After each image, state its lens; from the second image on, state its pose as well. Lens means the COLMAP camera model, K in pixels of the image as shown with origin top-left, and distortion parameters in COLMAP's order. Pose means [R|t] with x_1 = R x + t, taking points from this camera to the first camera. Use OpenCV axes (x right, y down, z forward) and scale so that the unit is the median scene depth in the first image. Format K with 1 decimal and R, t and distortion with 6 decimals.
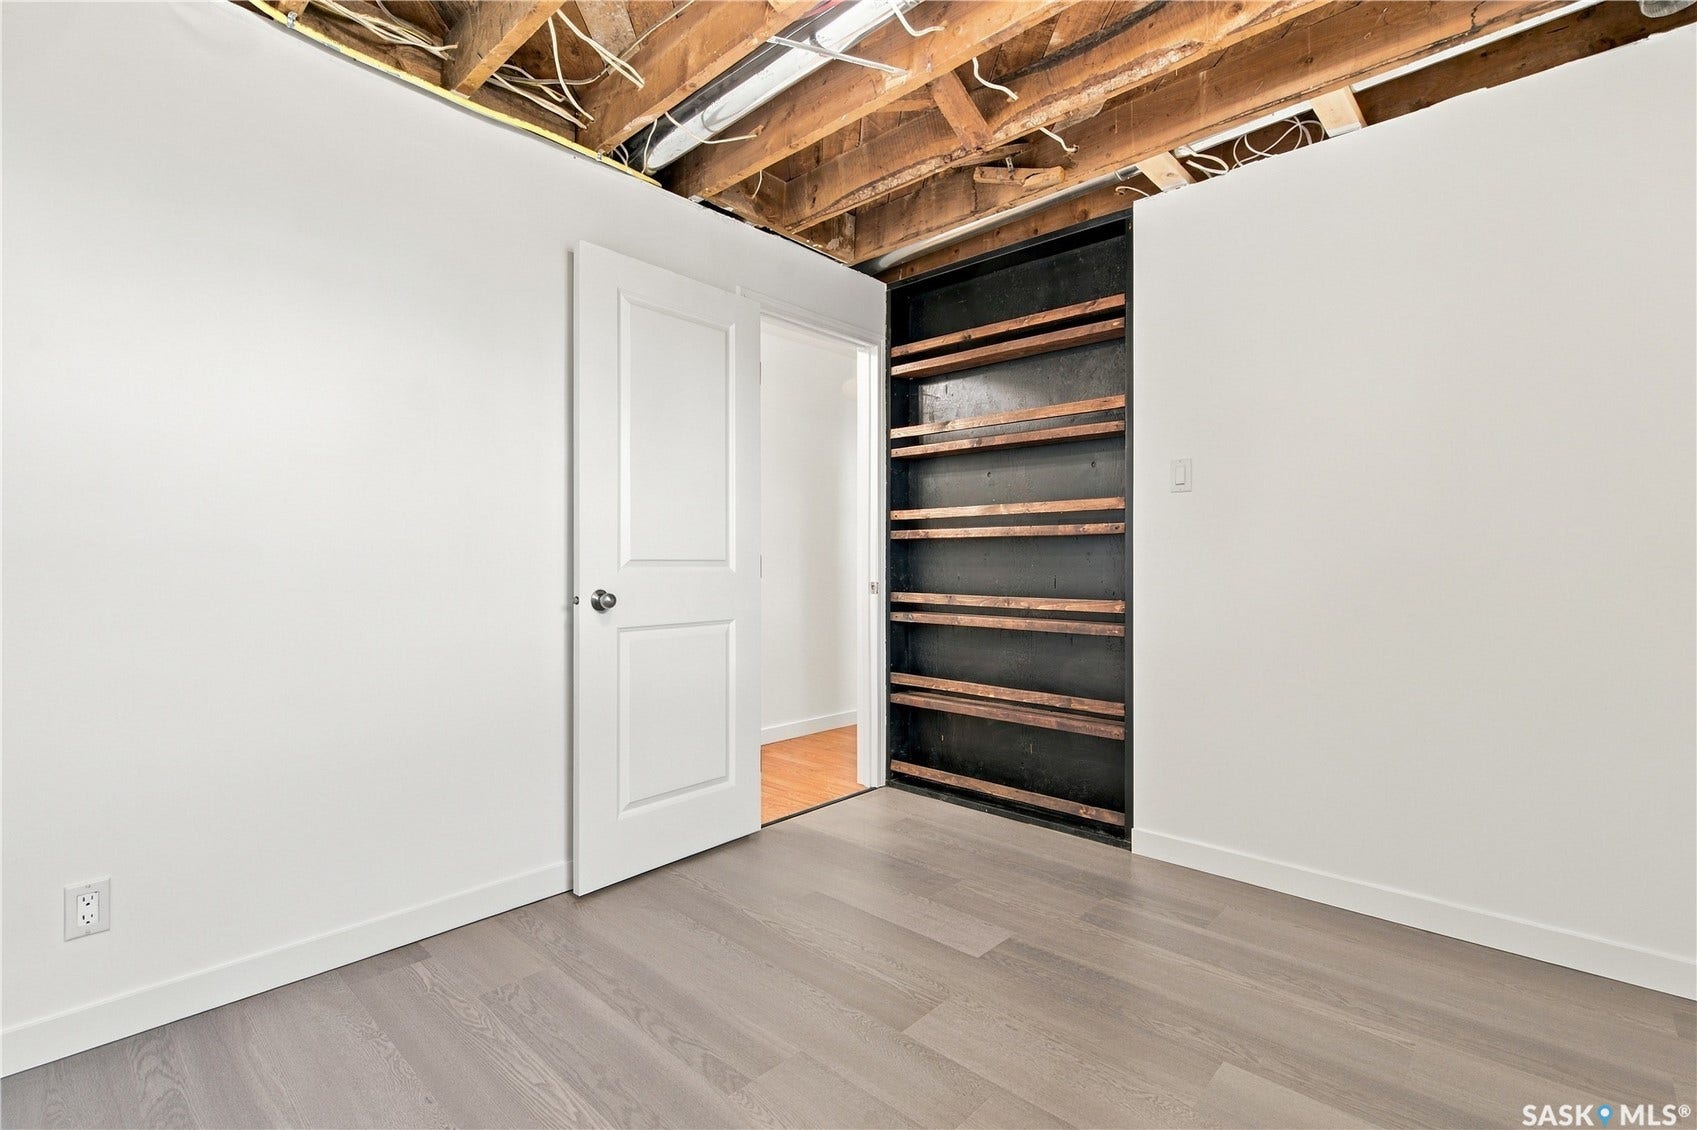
lens RADIAL K [[742.8, 0, 845.8], [0, 742.8, 556.6], [0, 0, 1]] dist [-0.000476, -0.000035]
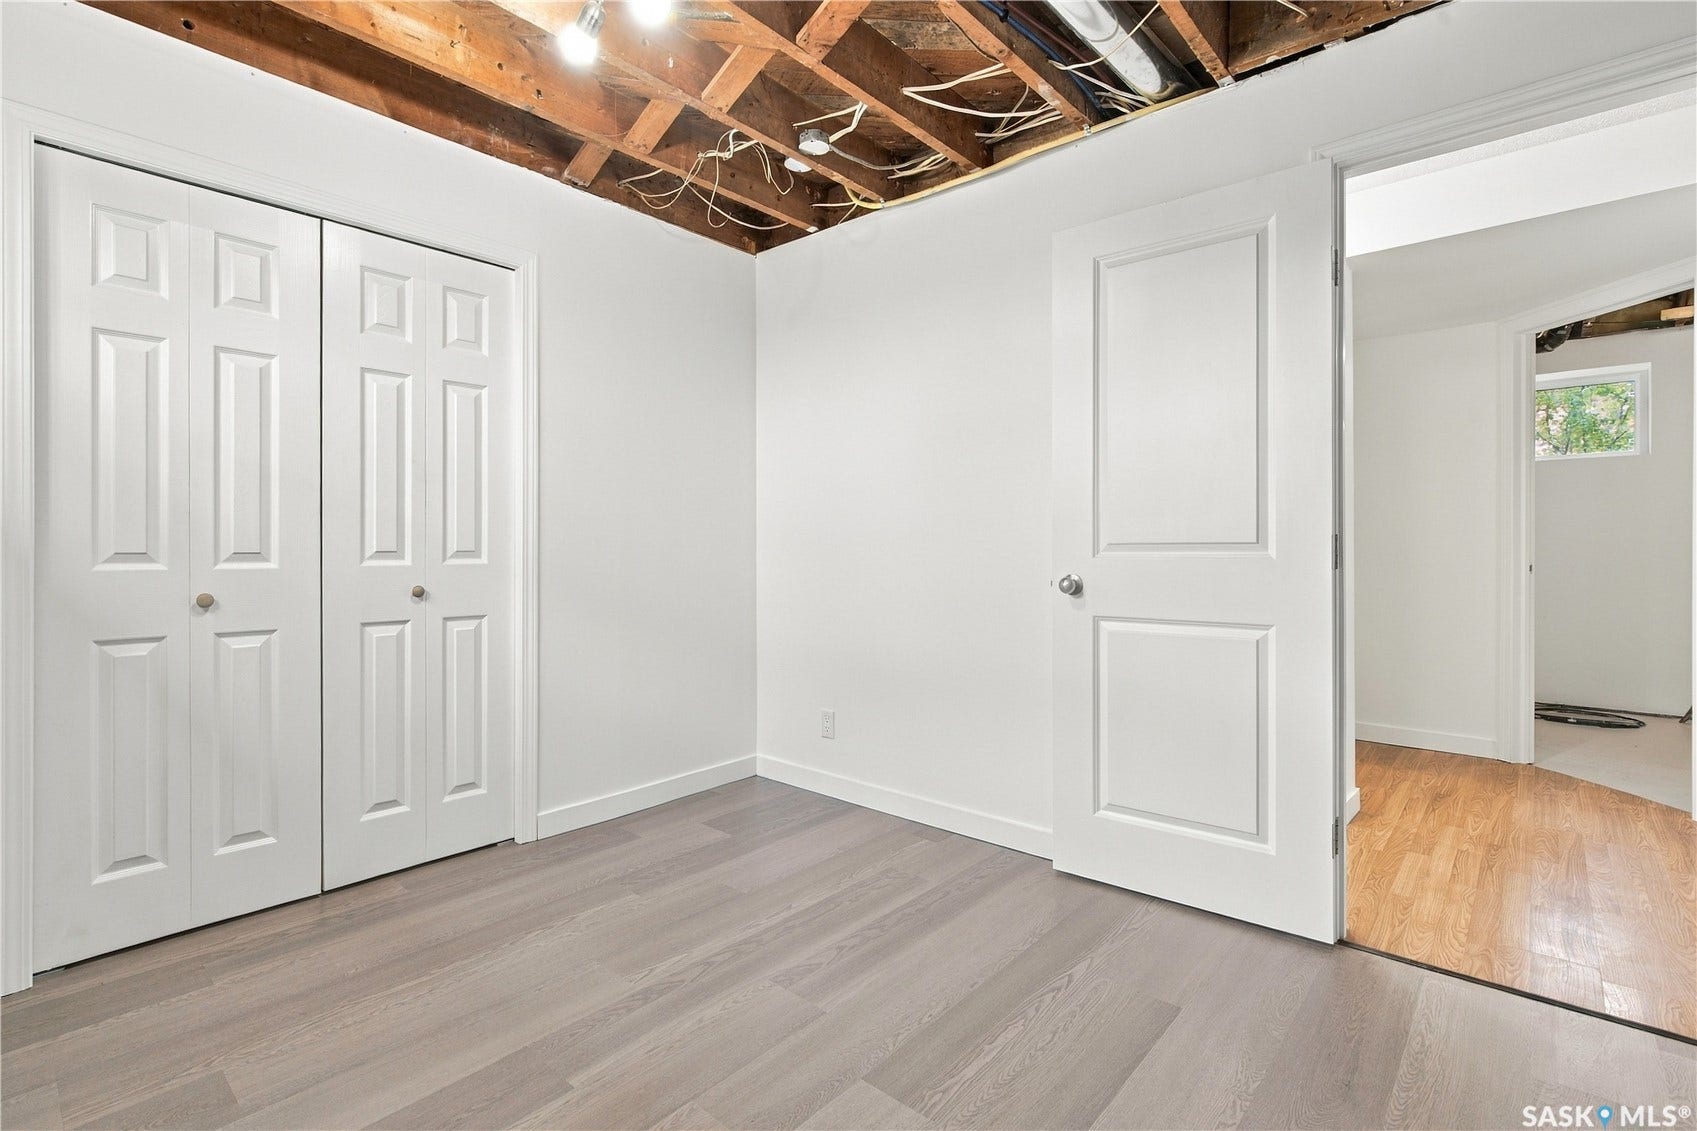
lens RADIAL K [[770.6, 0, 859.1], [0, 770.6, 549.0], [0, 0, 1]] dist [0.001033, 0.000027]
pose [[0.049913, -0.000387, -0.998754, 0.667877], [0.008056, 0.999968, 0.000015, 0.008837], [0.998721, -0.008046, 0.049914, 0.648214]]
